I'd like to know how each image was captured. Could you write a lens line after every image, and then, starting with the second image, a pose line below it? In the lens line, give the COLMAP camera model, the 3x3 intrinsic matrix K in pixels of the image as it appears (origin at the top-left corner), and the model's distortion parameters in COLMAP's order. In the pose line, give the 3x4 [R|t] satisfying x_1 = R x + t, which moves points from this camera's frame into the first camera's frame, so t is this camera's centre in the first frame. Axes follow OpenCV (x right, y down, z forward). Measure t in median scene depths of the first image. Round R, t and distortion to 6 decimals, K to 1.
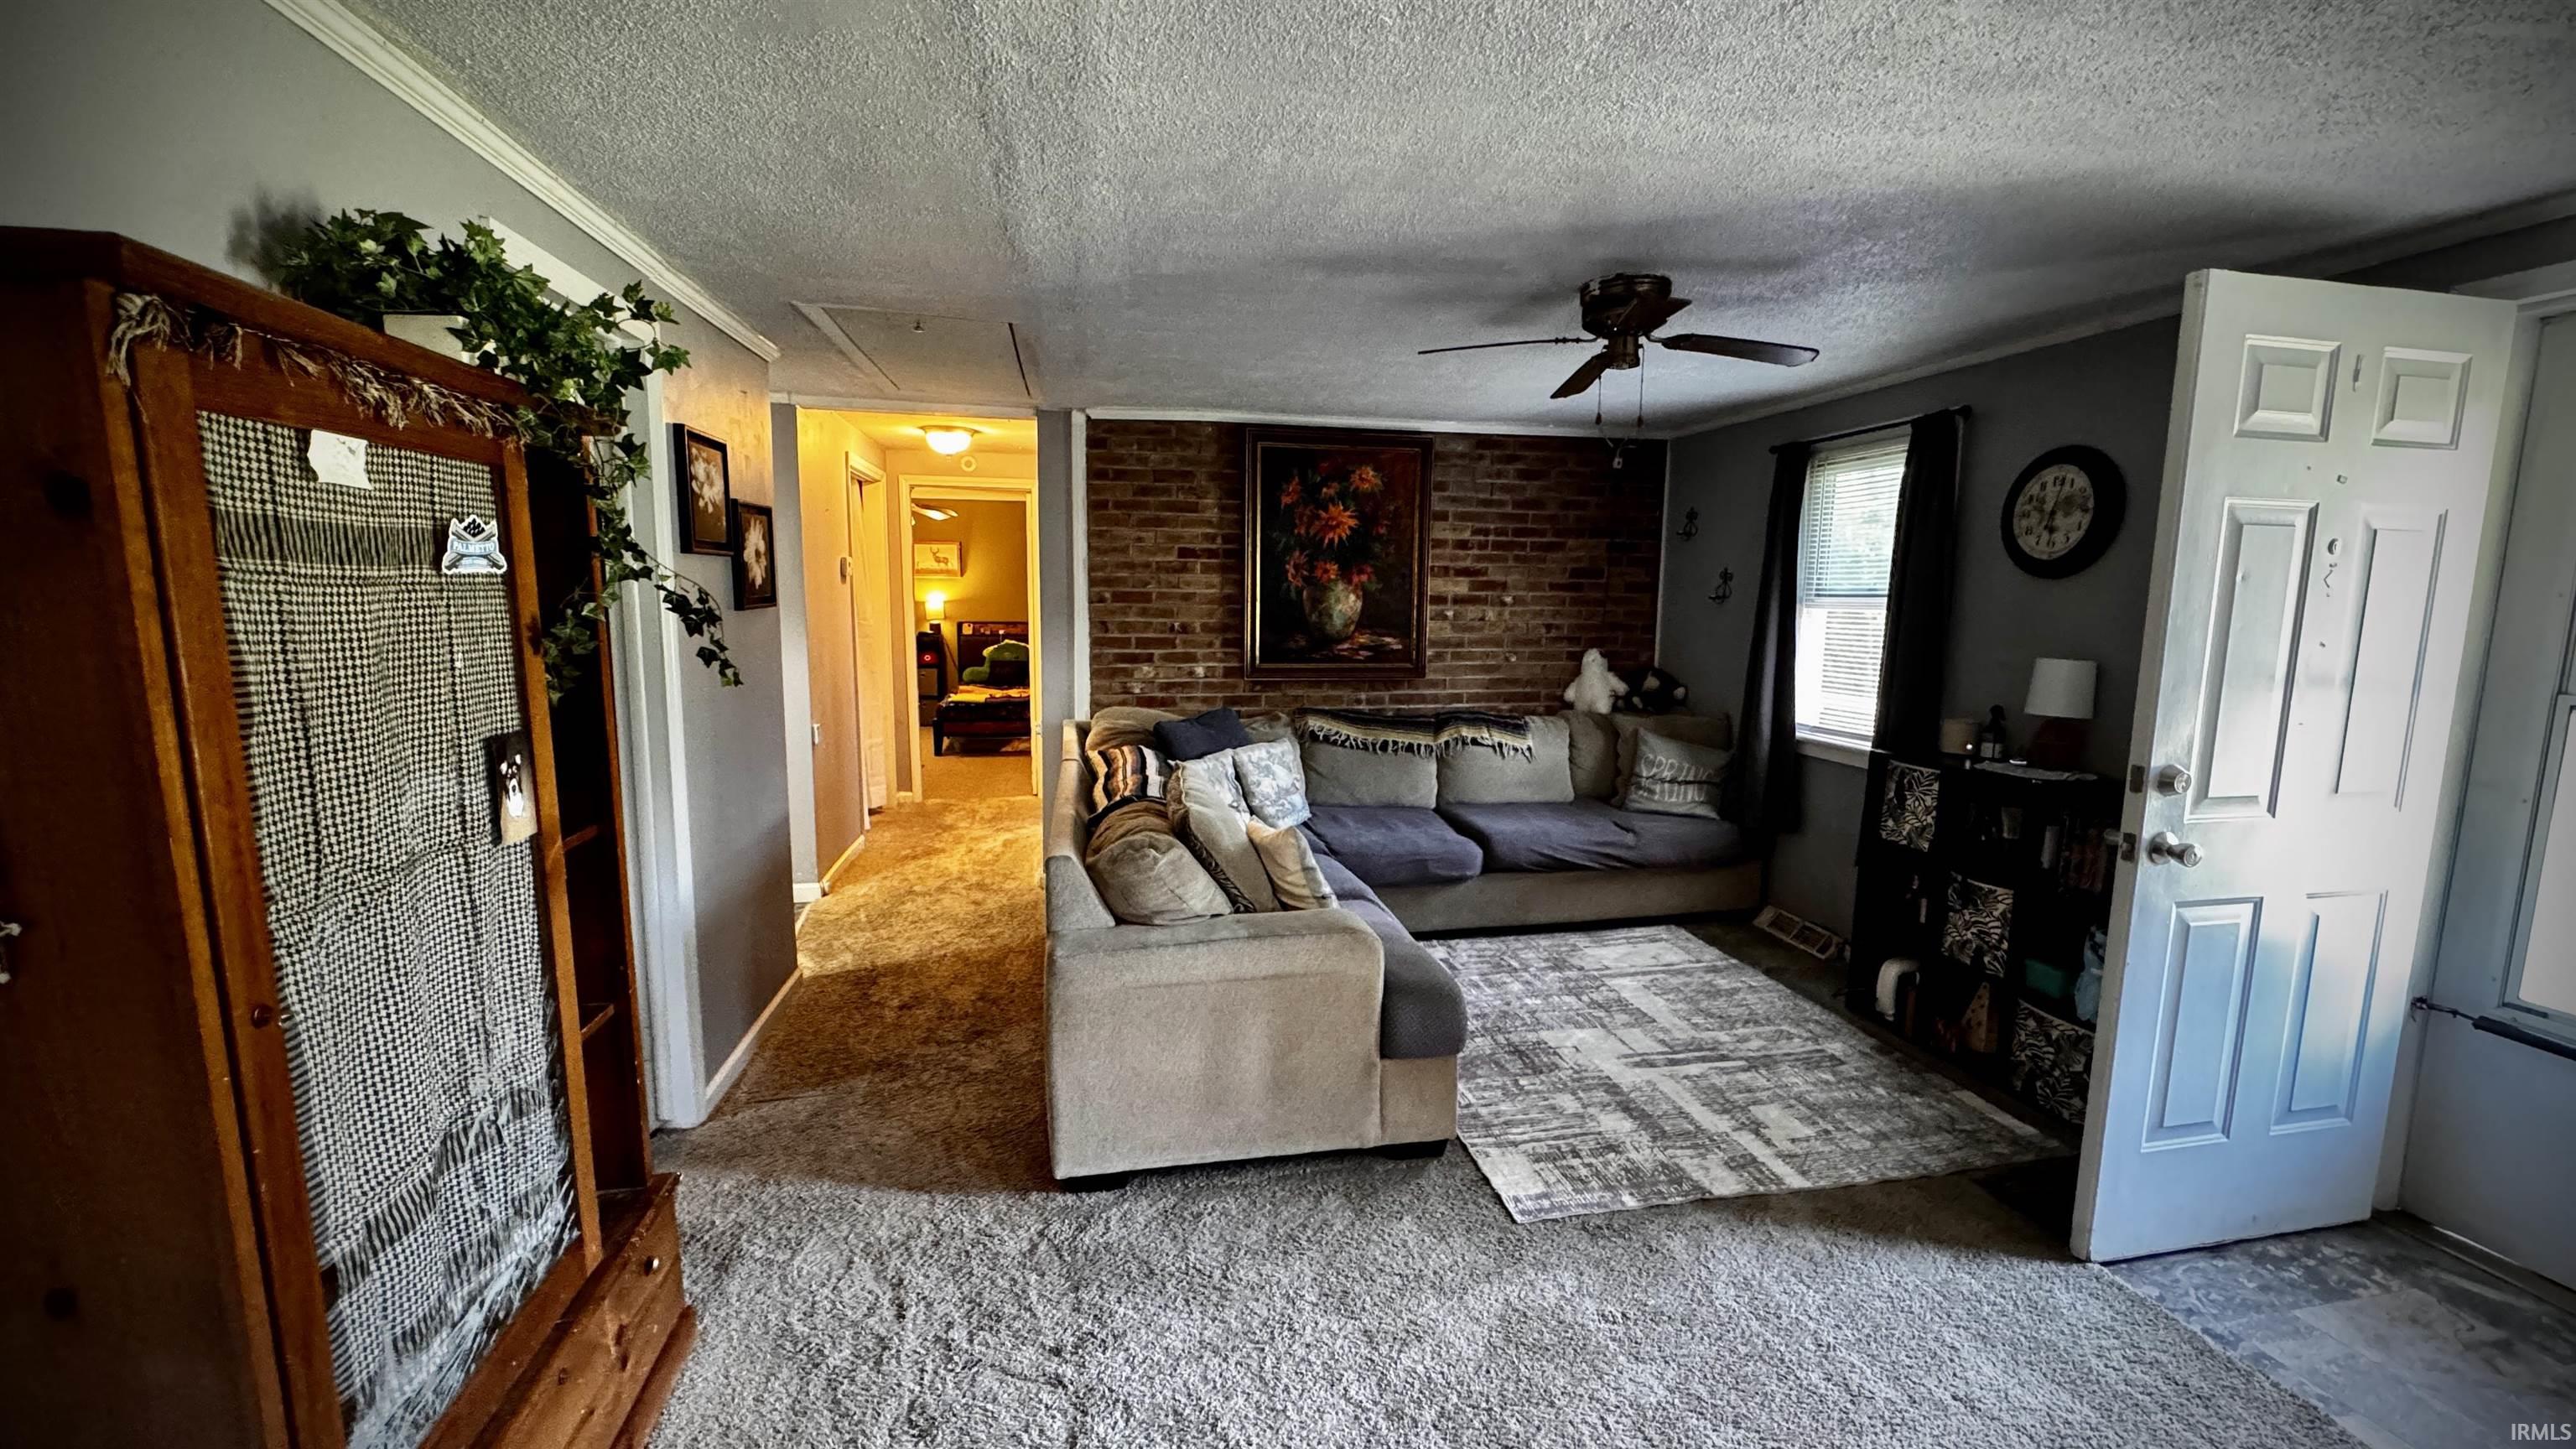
lens RADIAL K [[1032.5, 0, 1288.0], [0, 1032.5, 724.5], [0, 0, 1]] dist [-0.000827, -0.000100]
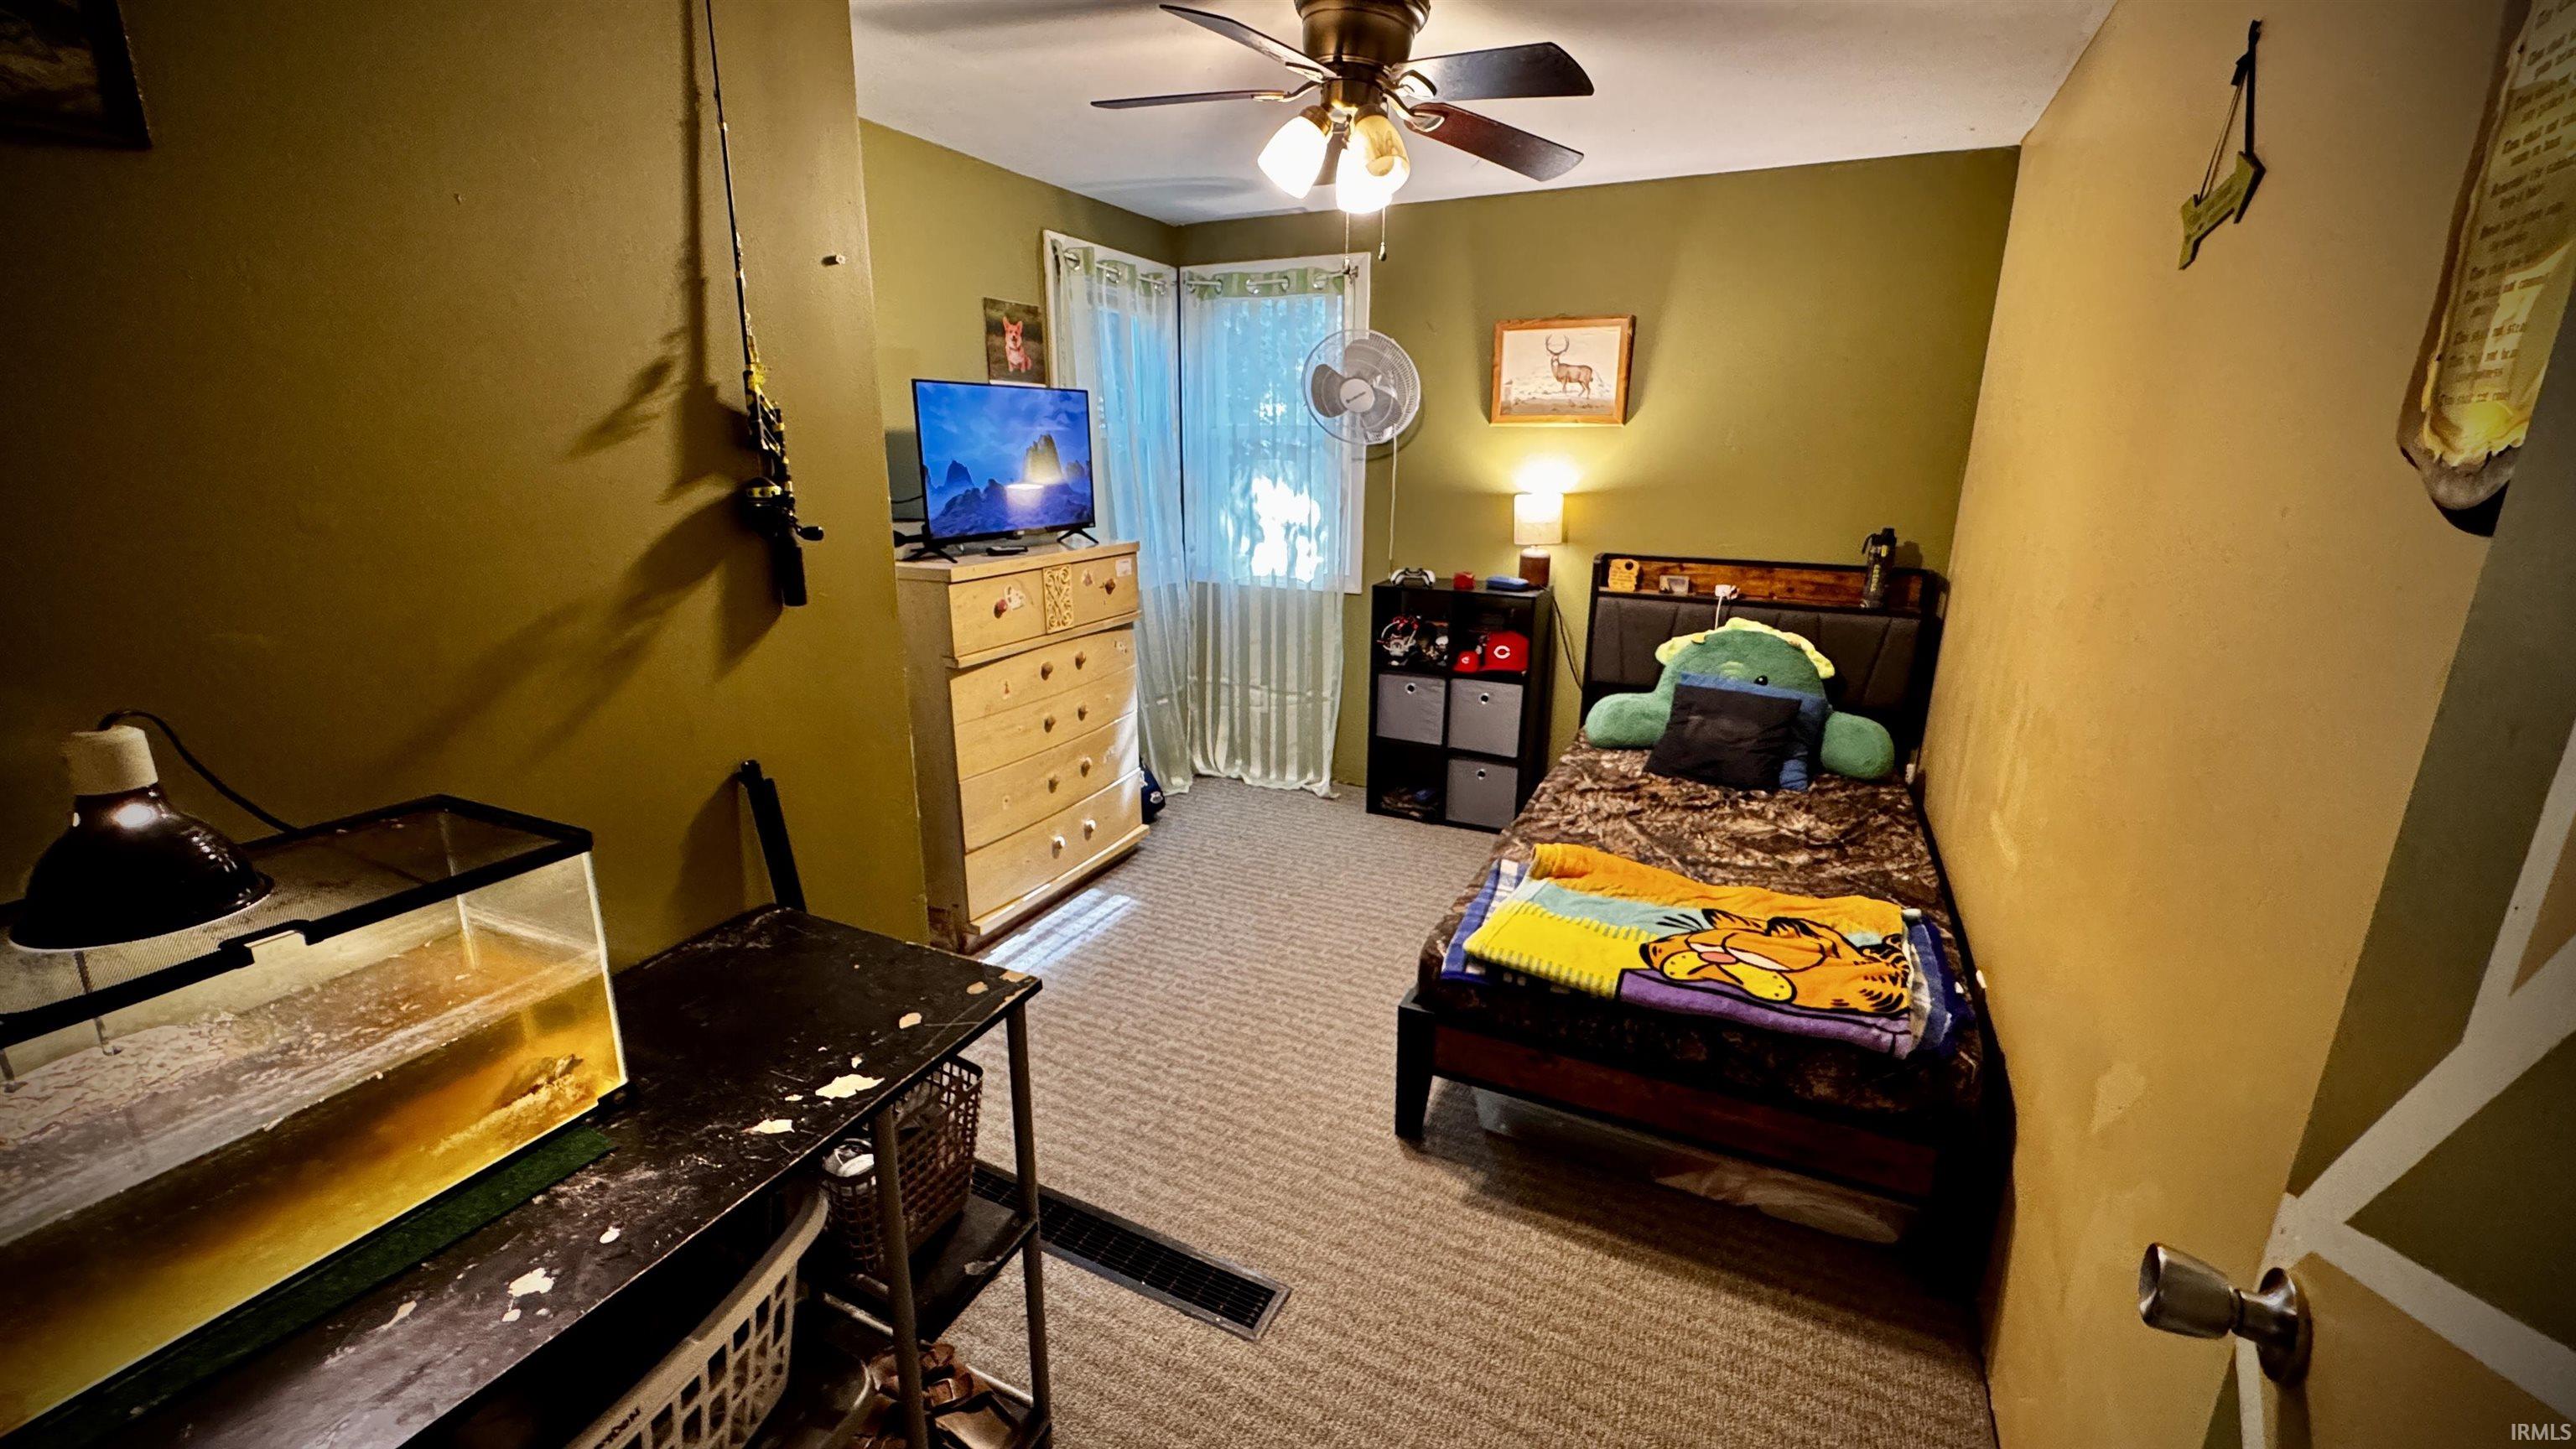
lens RADIAL K [[1032.5, 0, 1288.0], [0, 1032.5, 724.5], [0, 0, 1]] dist [-0.000827, -0.000100]
pose [[0.797053, 0.152211, -0.584412, -0.190941], [-0.072737, 0.984867, 0.157307, -0.090998], [0.599512, -0.082873, 0.796063, 0.656409]]
